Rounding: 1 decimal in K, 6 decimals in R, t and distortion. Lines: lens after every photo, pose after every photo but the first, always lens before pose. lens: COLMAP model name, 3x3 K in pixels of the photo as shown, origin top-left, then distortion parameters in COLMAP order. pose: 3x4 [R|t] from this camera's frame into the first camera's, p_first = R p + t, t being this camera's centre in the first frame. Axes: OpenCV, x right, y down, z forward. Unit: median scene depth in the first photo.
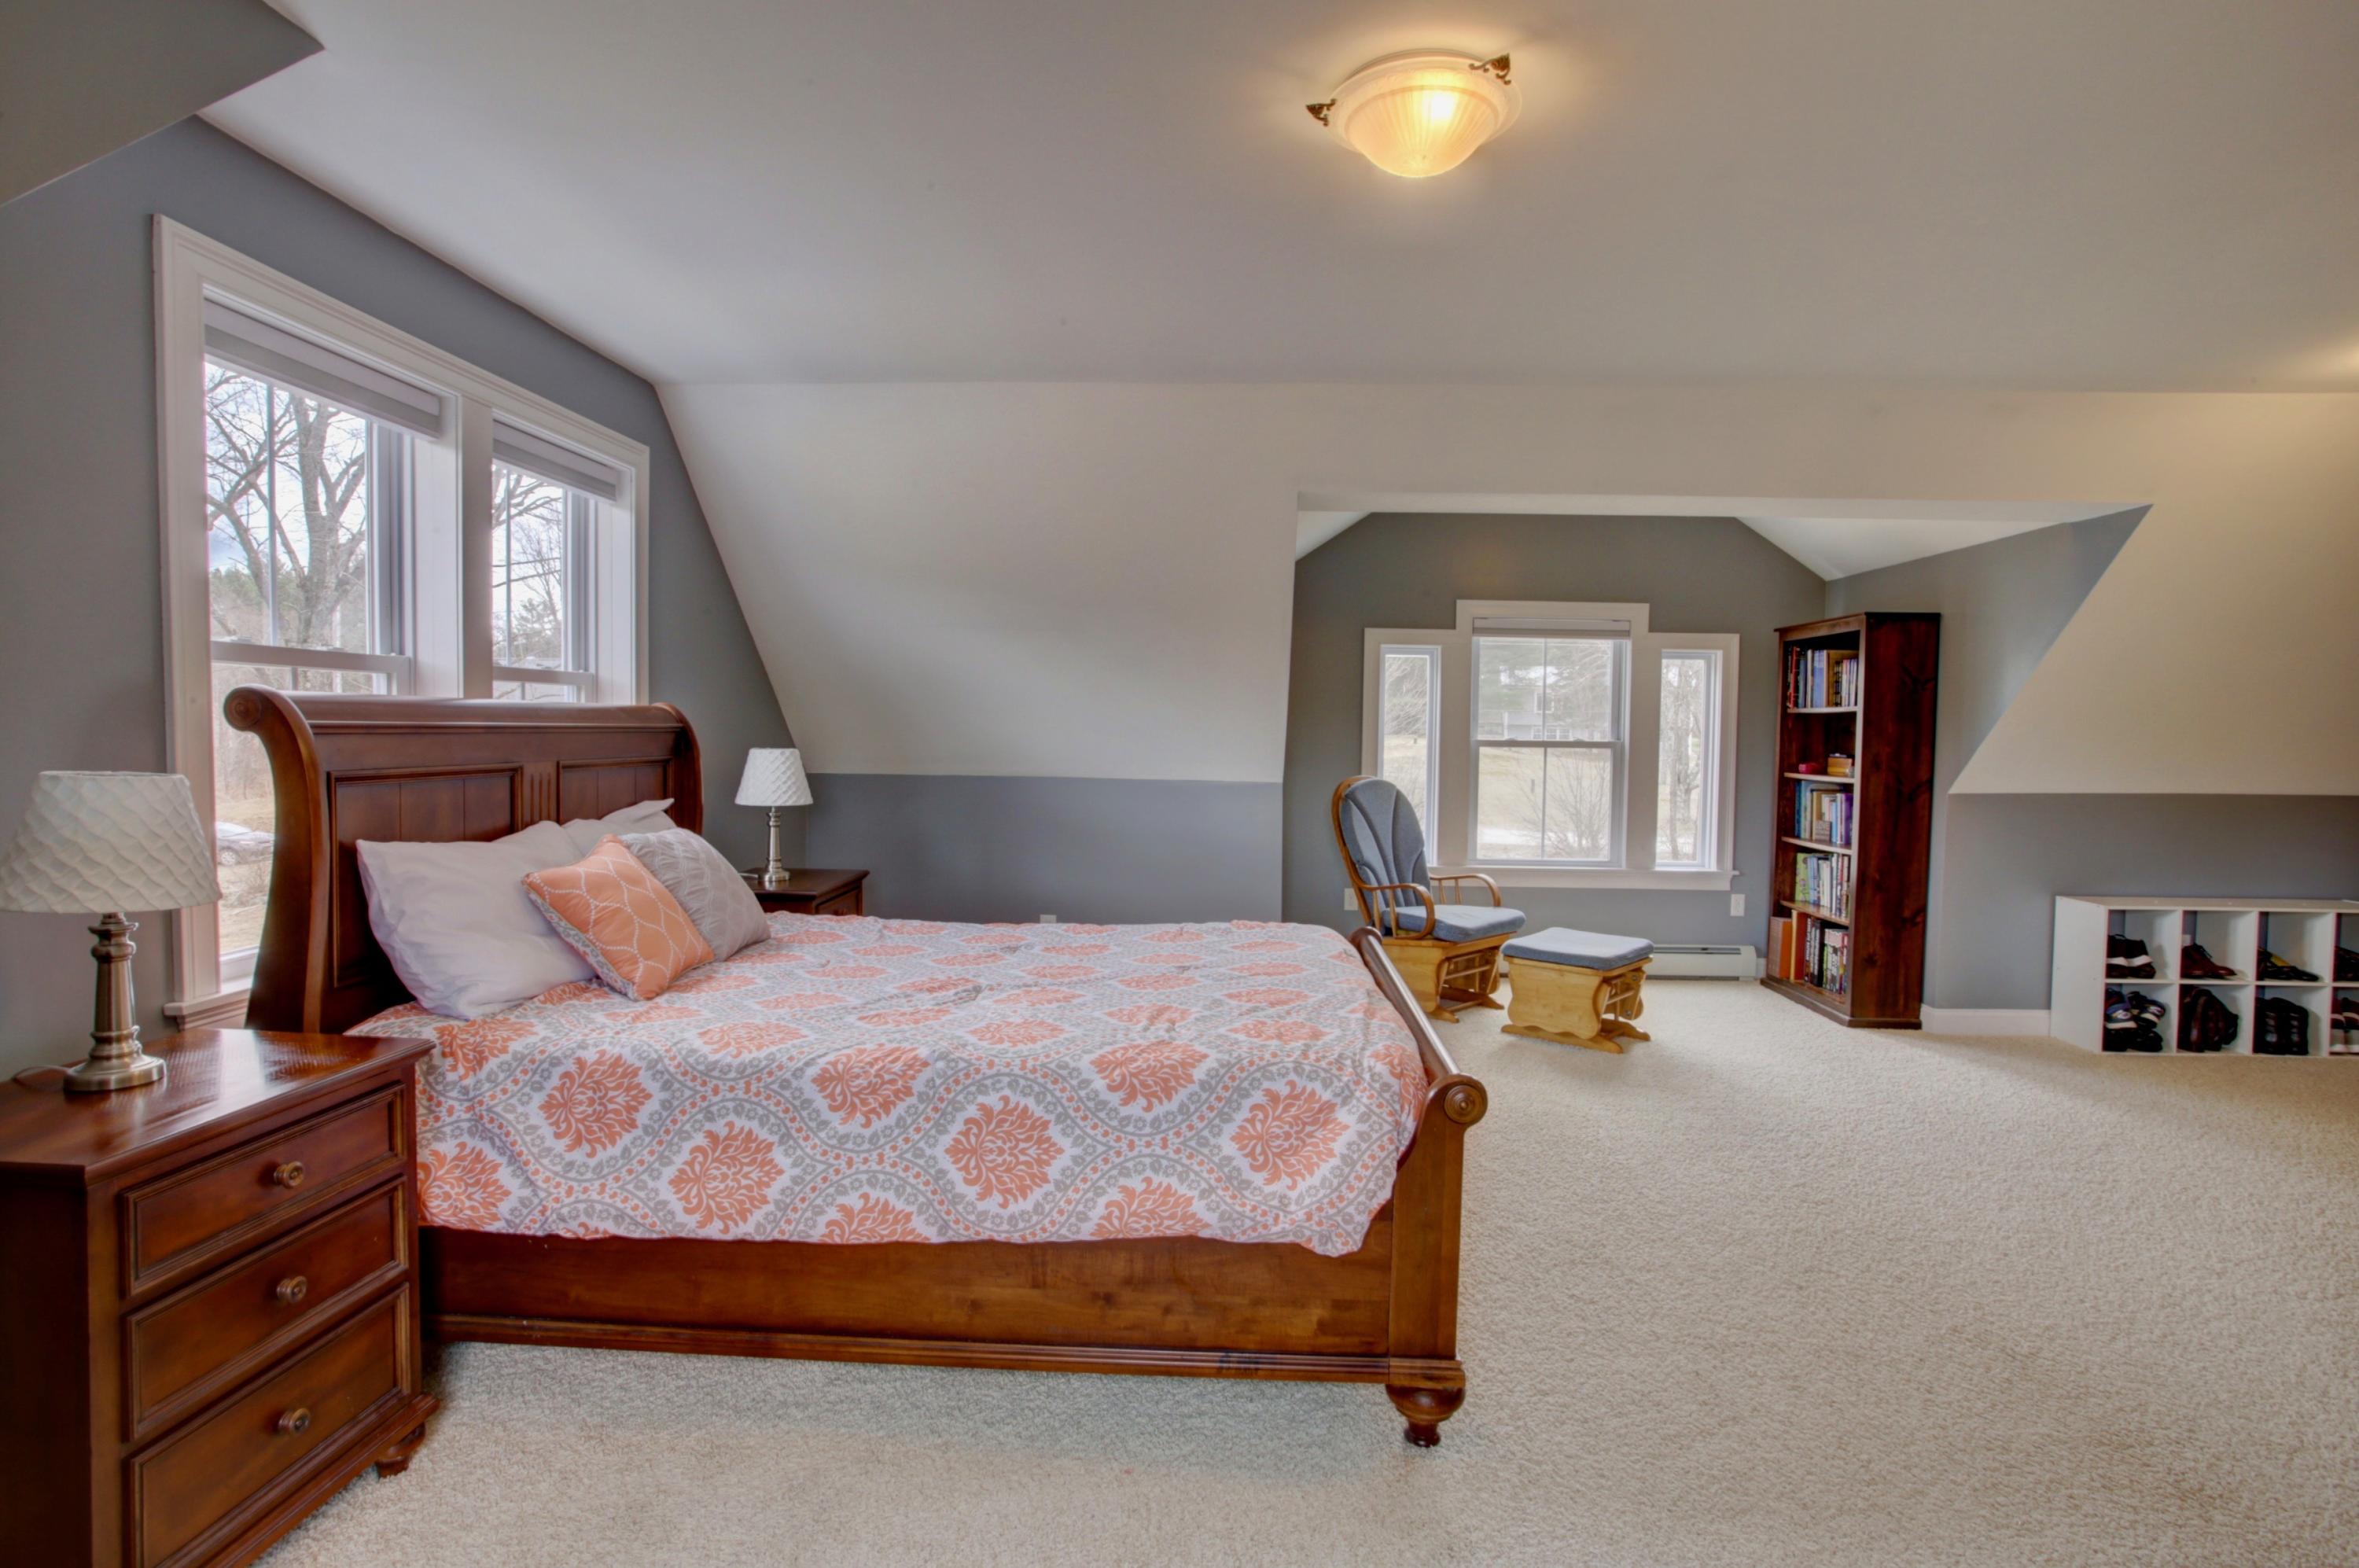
lens RADIAL K [[1290.7, 0, 1190.7], [0, 1290.7, 781.6], [0, 0, 1]] dist [-0.035218, 0.011631]
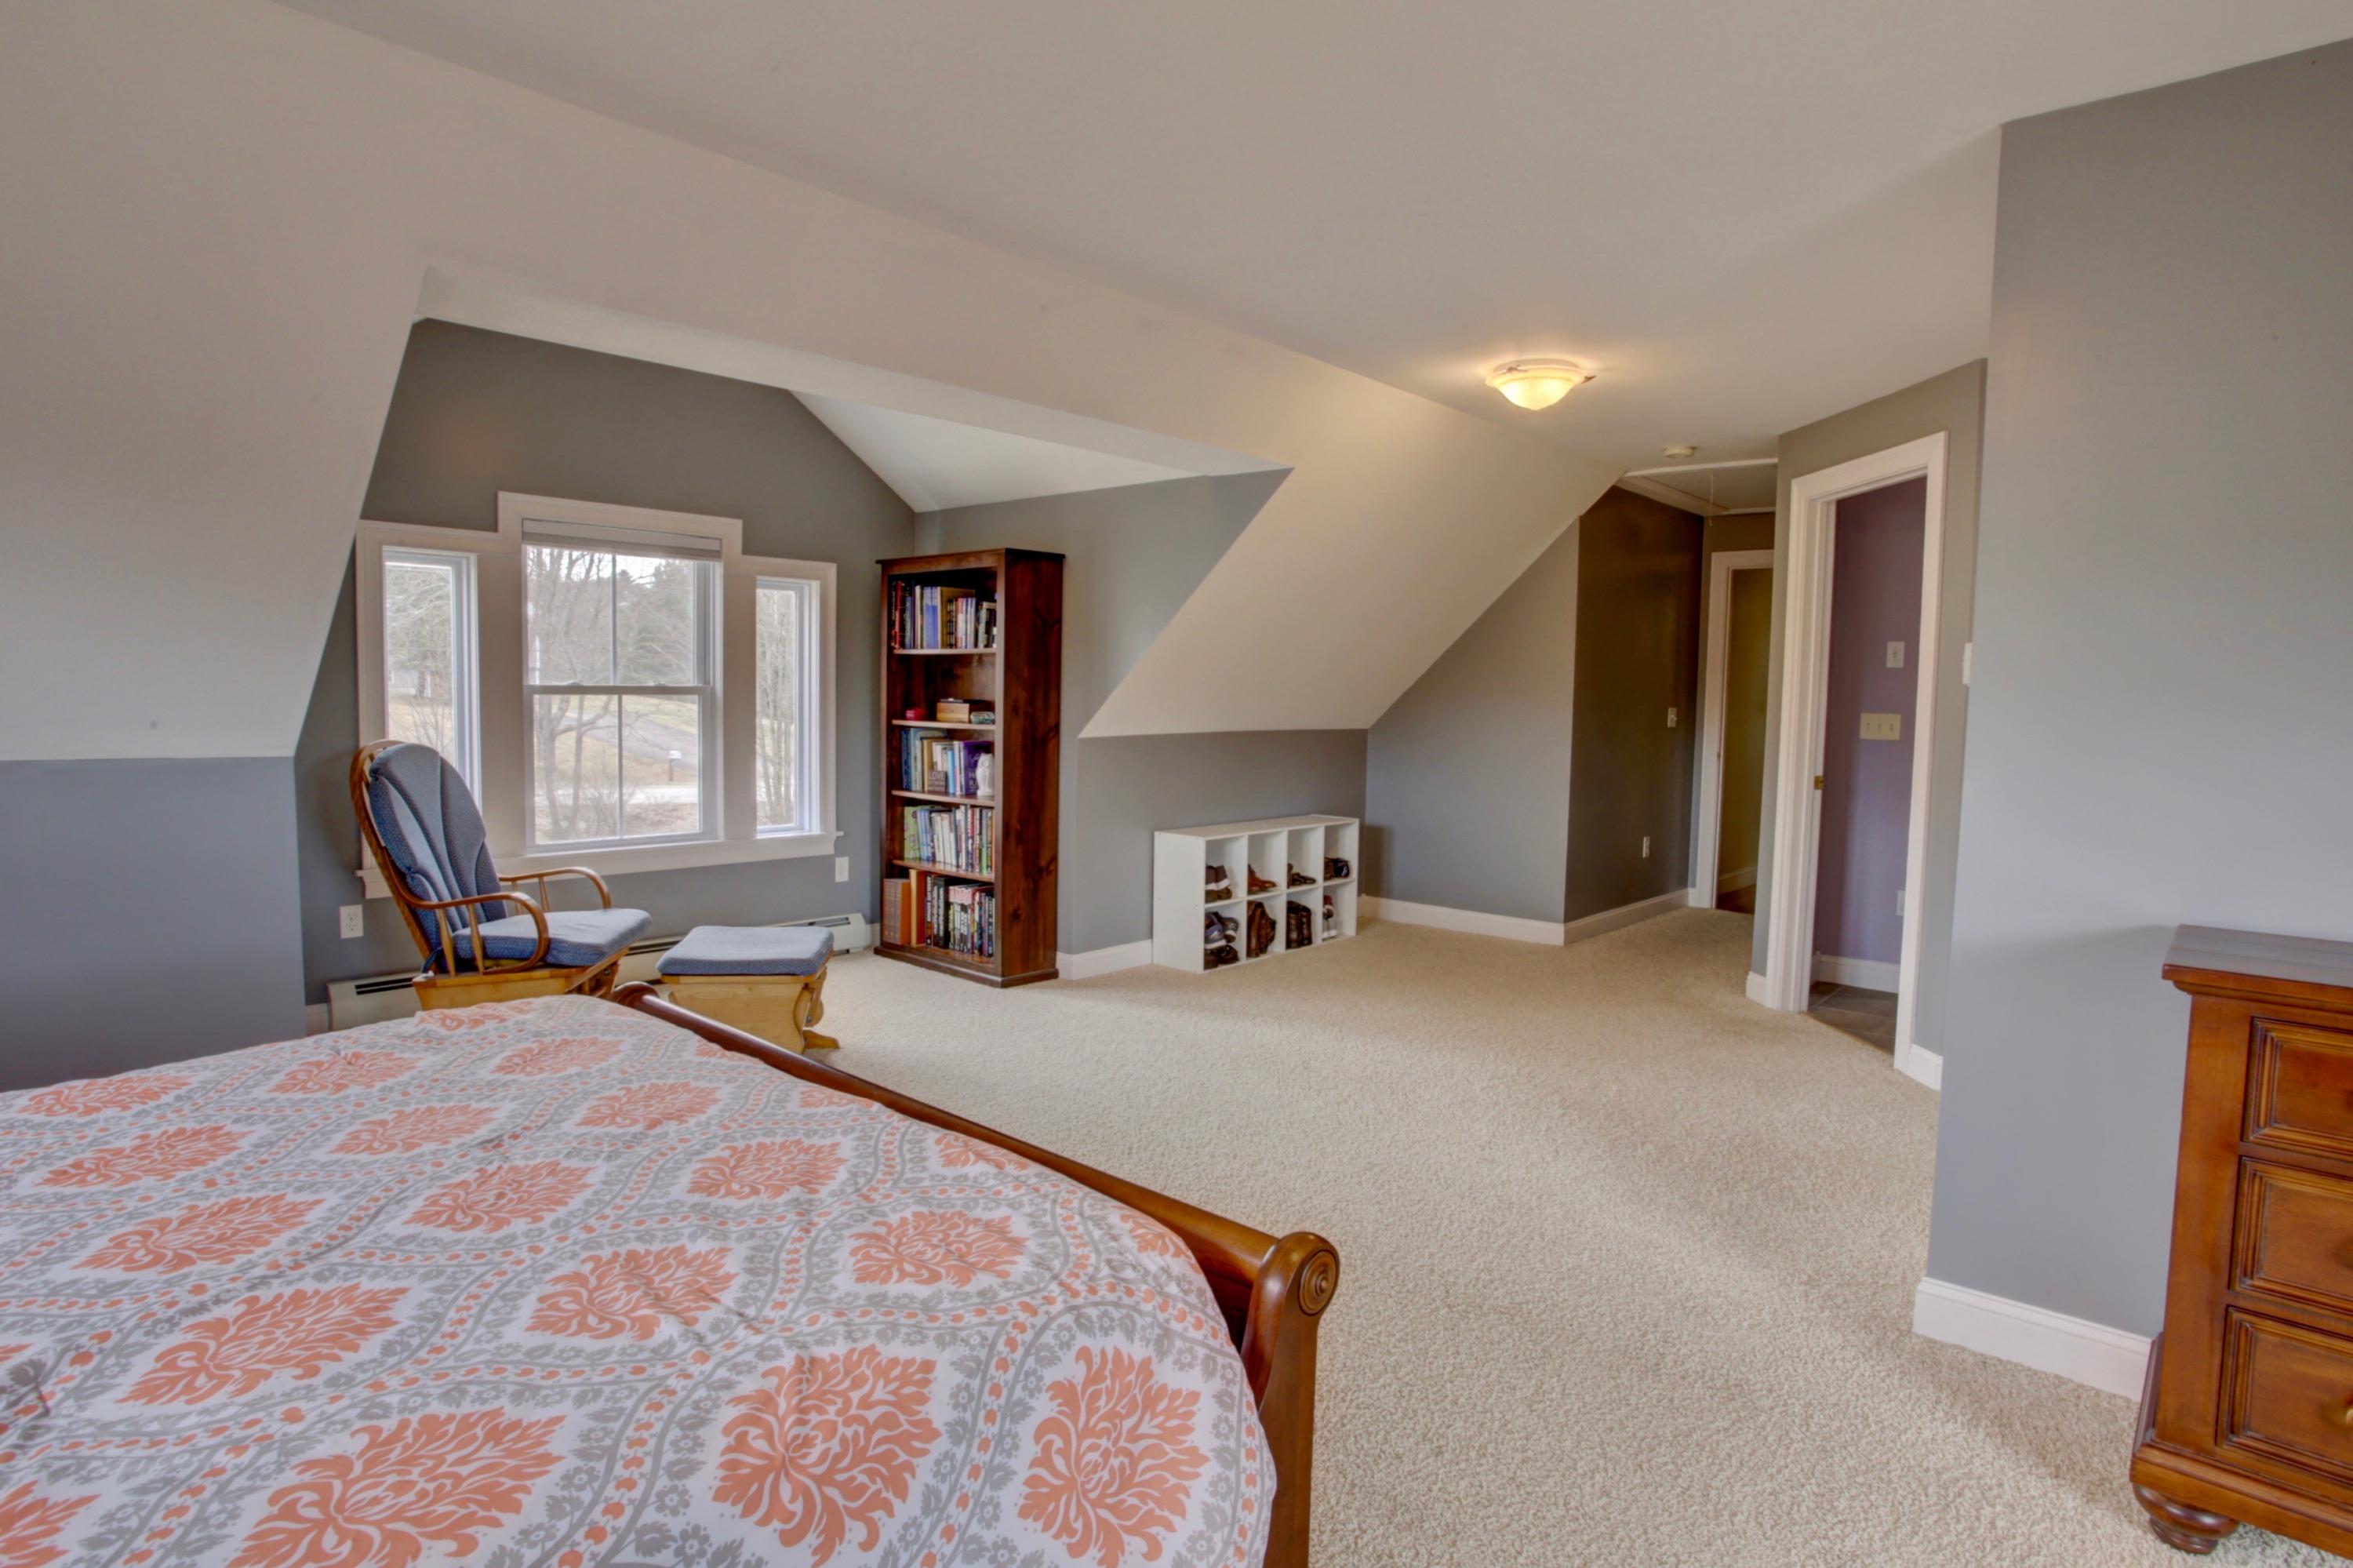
lens RADIAL K [[1287.4, 0, 1165.5], [0, 1287.4, 783.3], [0, 0, 1]] dist [-0.035218, 0.011631]
pose [[0.637885, -0.059118, 0.767860, -0.129544], [0.023528, 0.998080, 0.057298, -0.010985], [-0.769772, -0.018483, 0.638051, 0.297151]]
